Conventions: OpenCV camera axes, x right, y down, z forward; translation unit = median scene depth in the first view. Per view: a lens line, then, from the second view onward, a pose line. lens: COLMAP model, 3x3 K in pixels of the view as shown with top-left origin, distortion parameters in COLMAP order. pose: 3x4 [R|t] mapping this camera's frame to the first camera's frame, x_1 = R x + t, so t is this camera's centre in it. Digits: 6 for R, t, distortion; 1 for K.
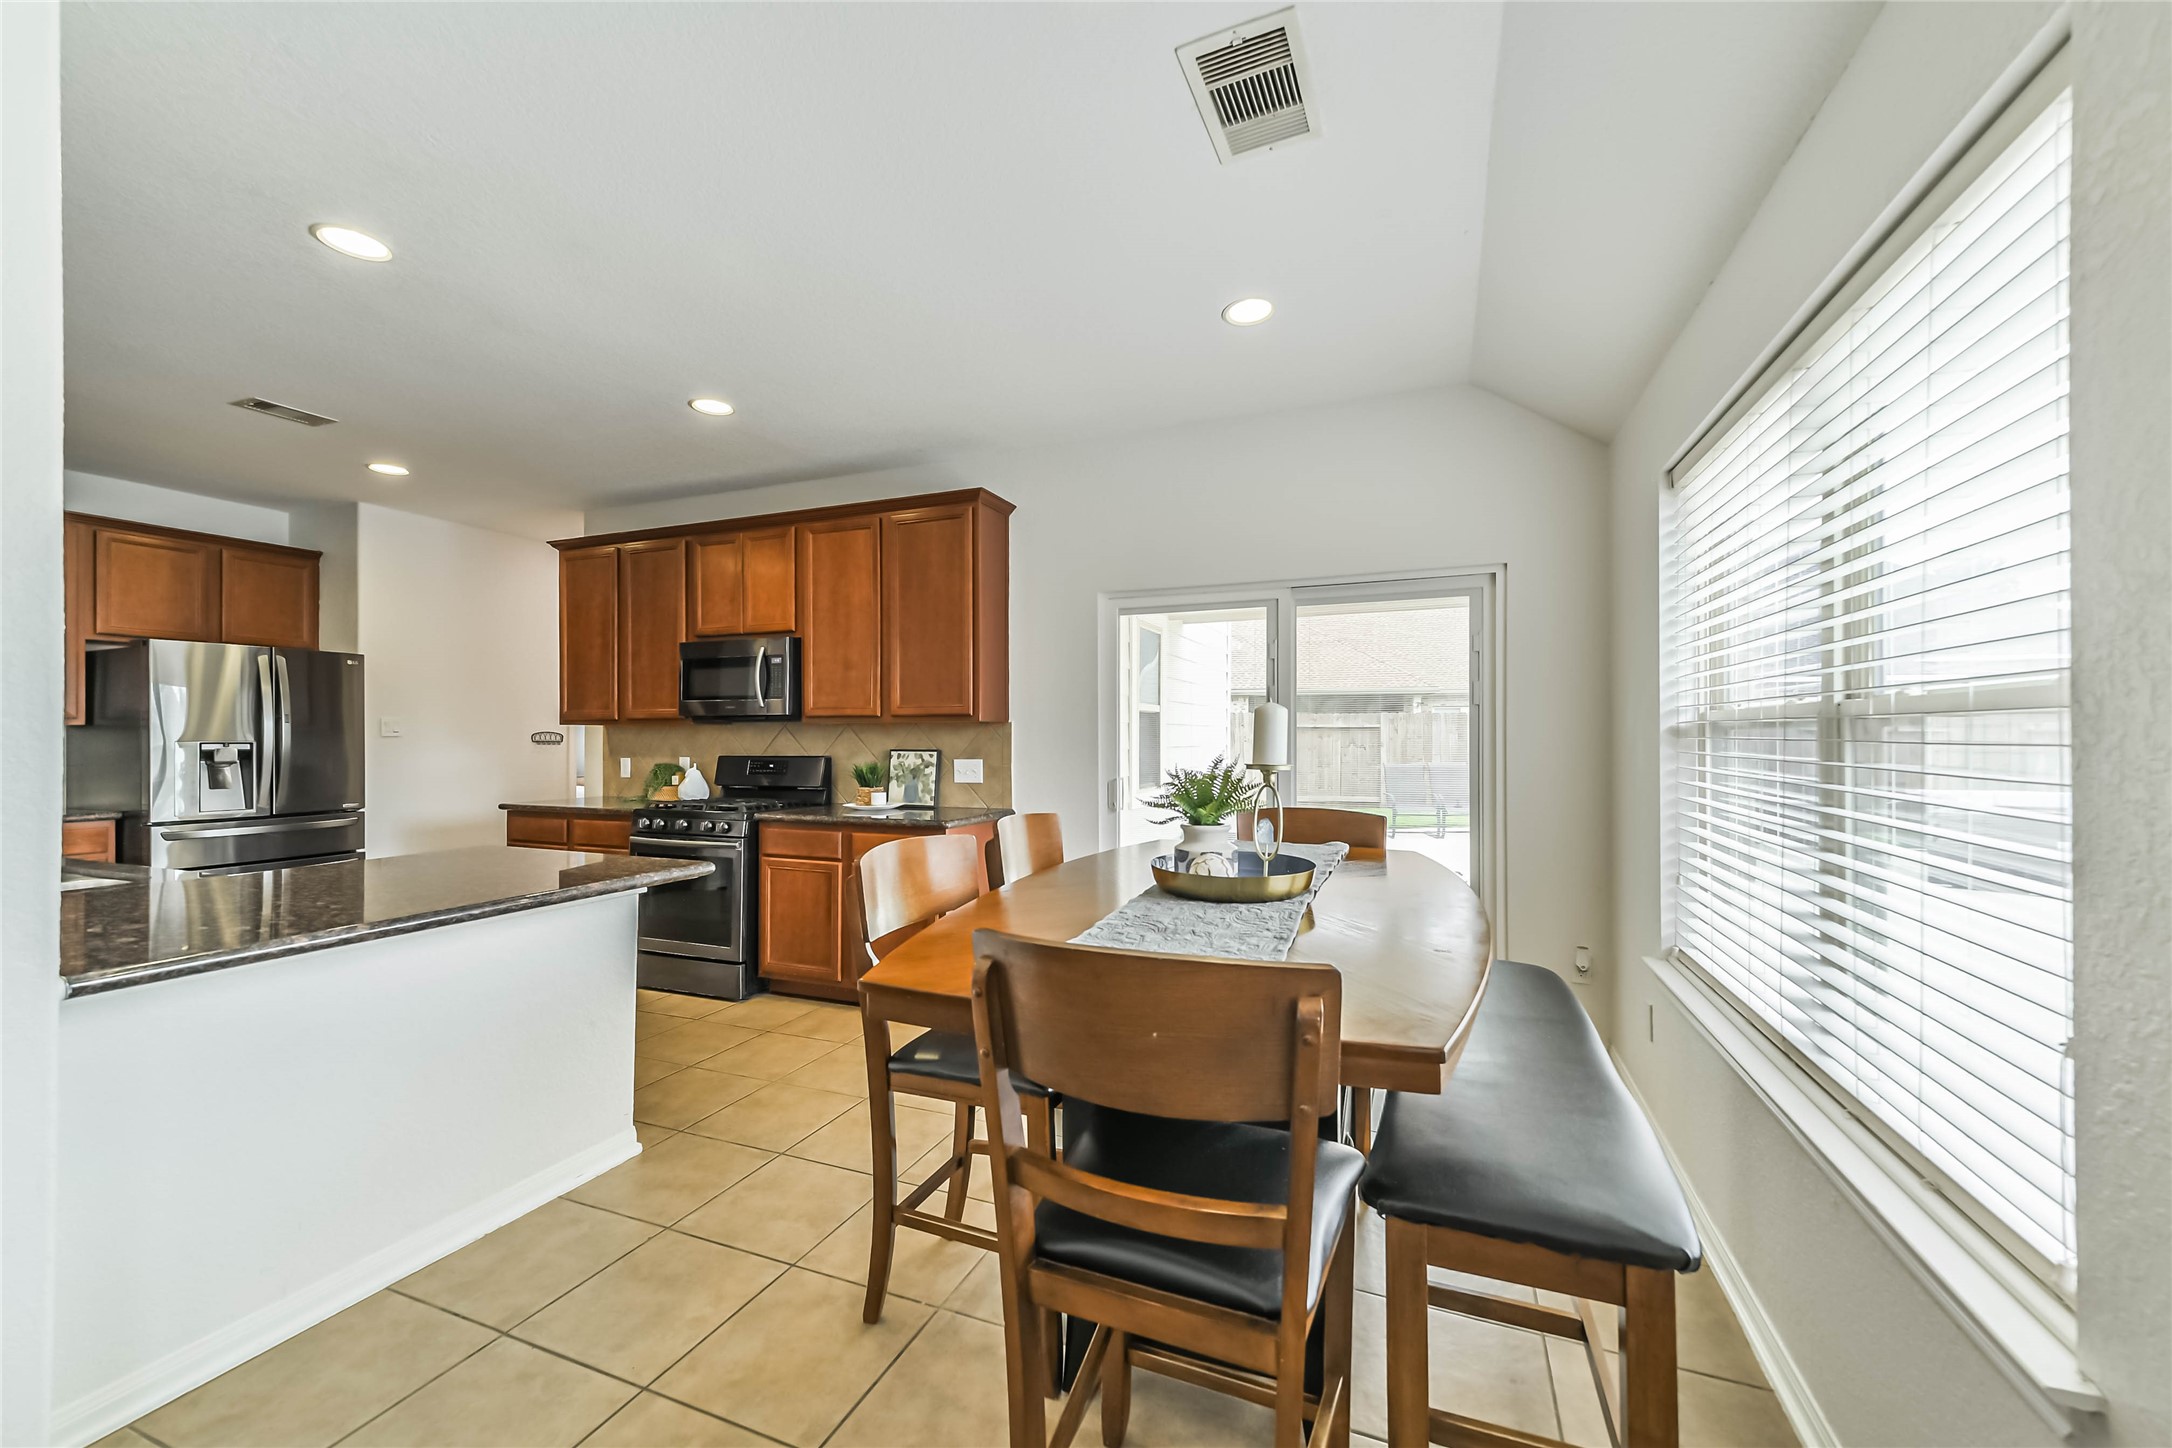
lens RADIAL K [[841.3, 0, 1142.6], [0, 841.3, 727.8], [0, 0, 1]] dist [0.002261, -0.001151]
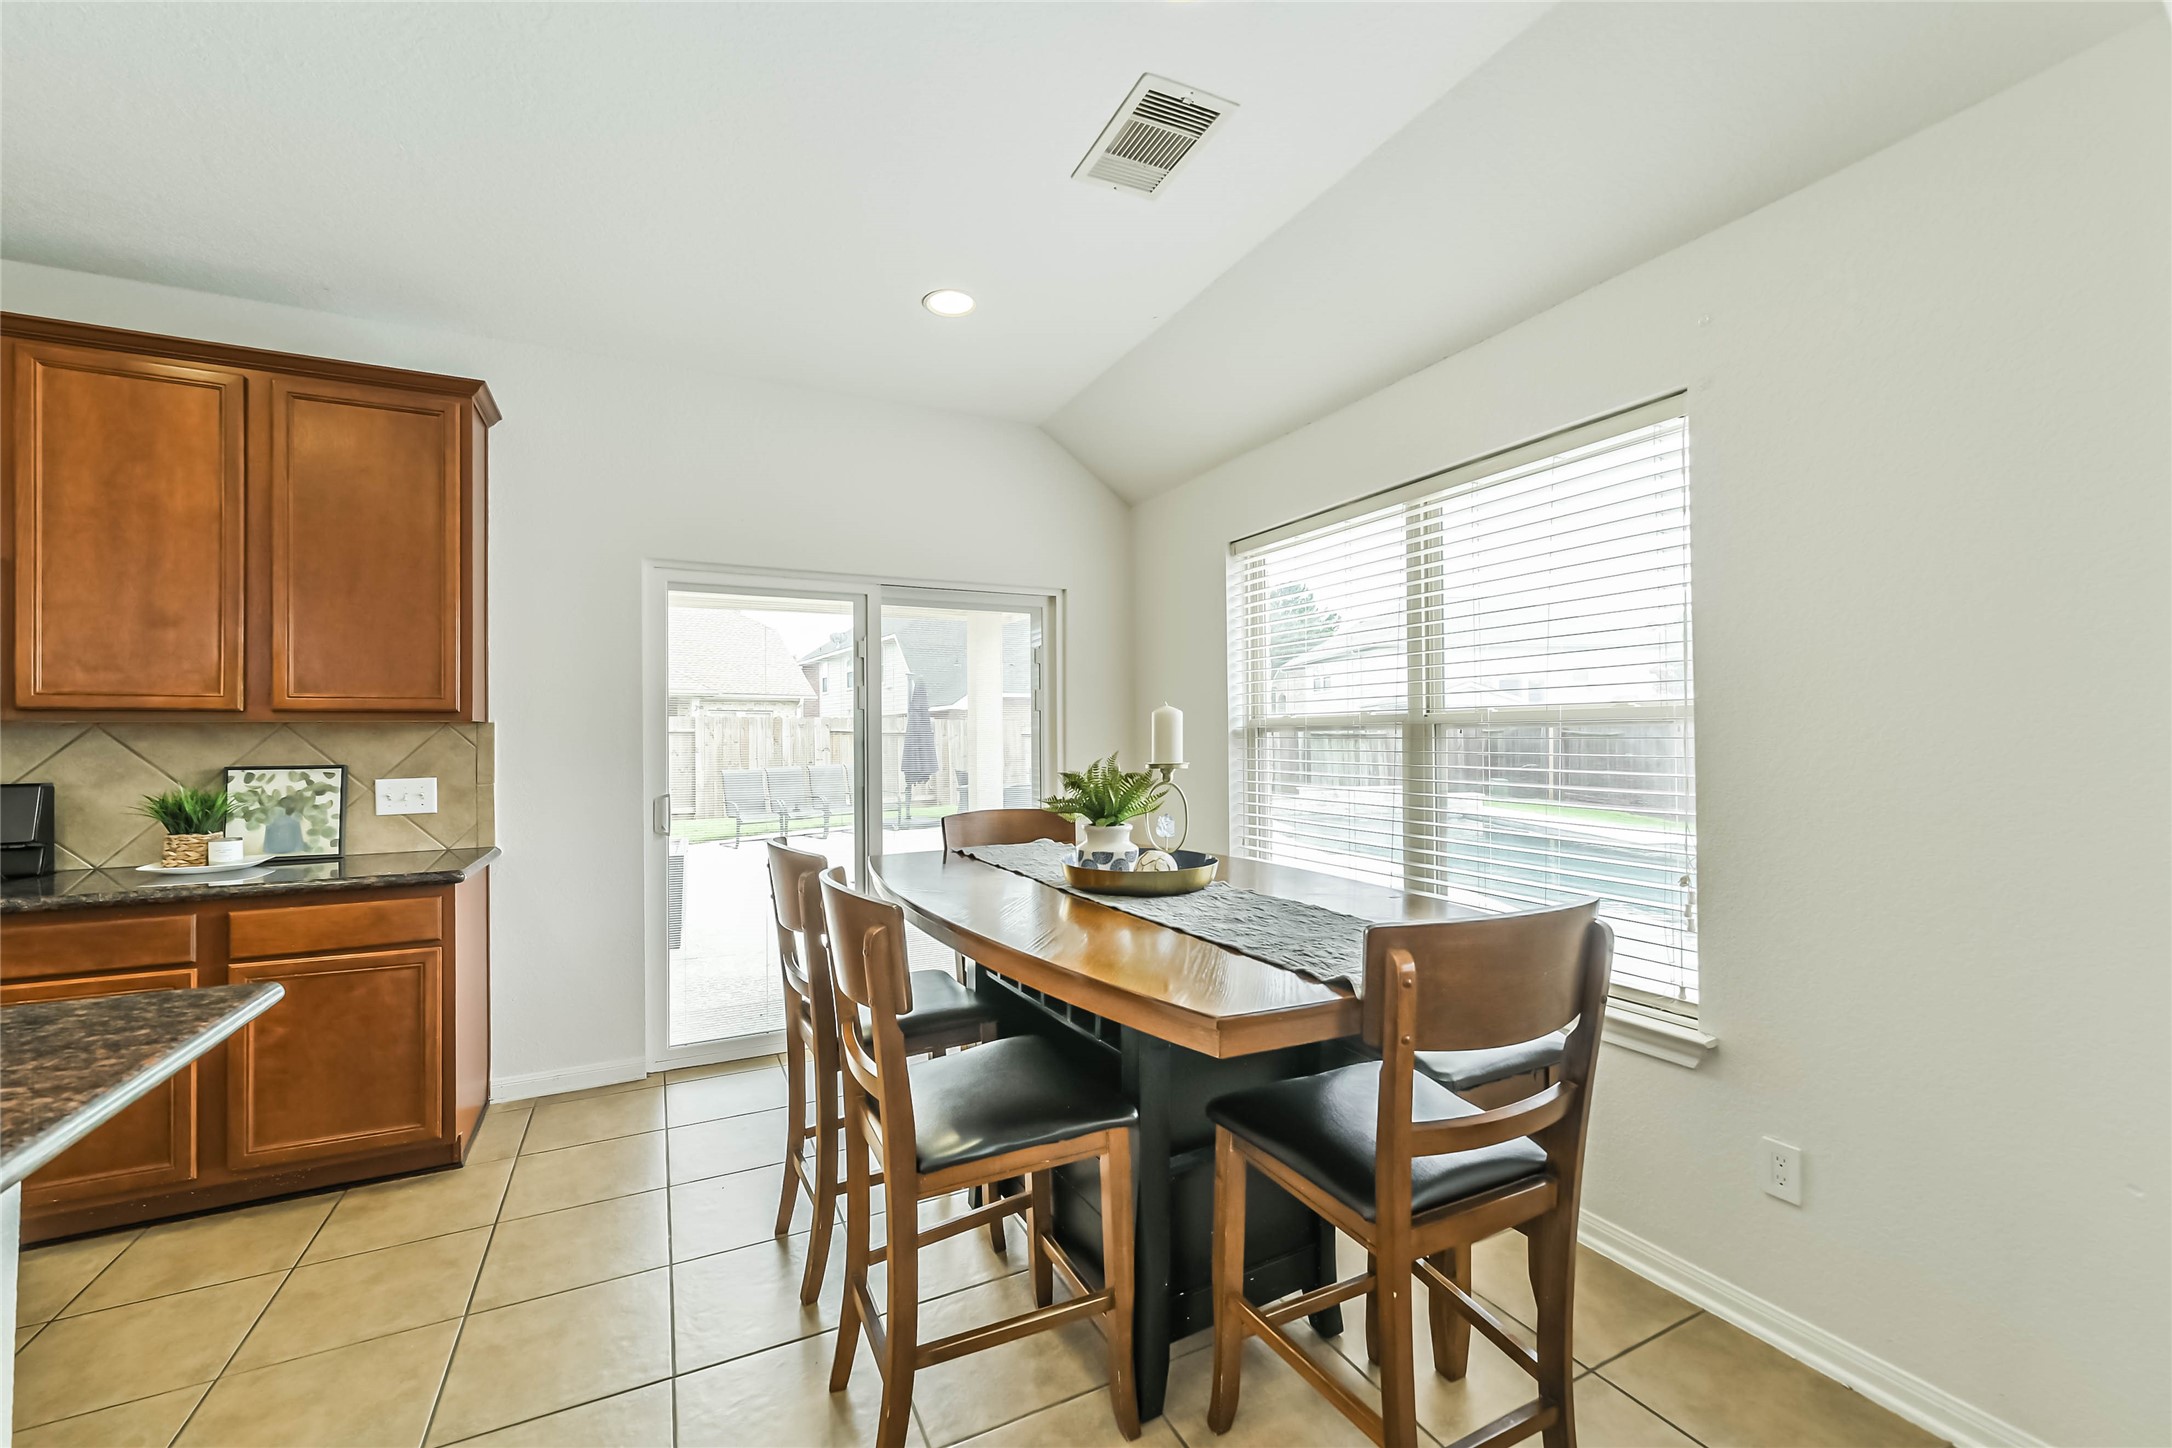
lens RADIAL K [[841.3, 0, 1111.1], [0, 841.3, 723.4], [0, 0, 1]] dist [0.002261, -0.001151]
pose [[0.677294, 0.007759, 0.735672, -0.321849], [-0.000124, 0.999946, -0.010432, 0.001247], [-0.735713, 0.006974, 0.677258, 0.145443]]
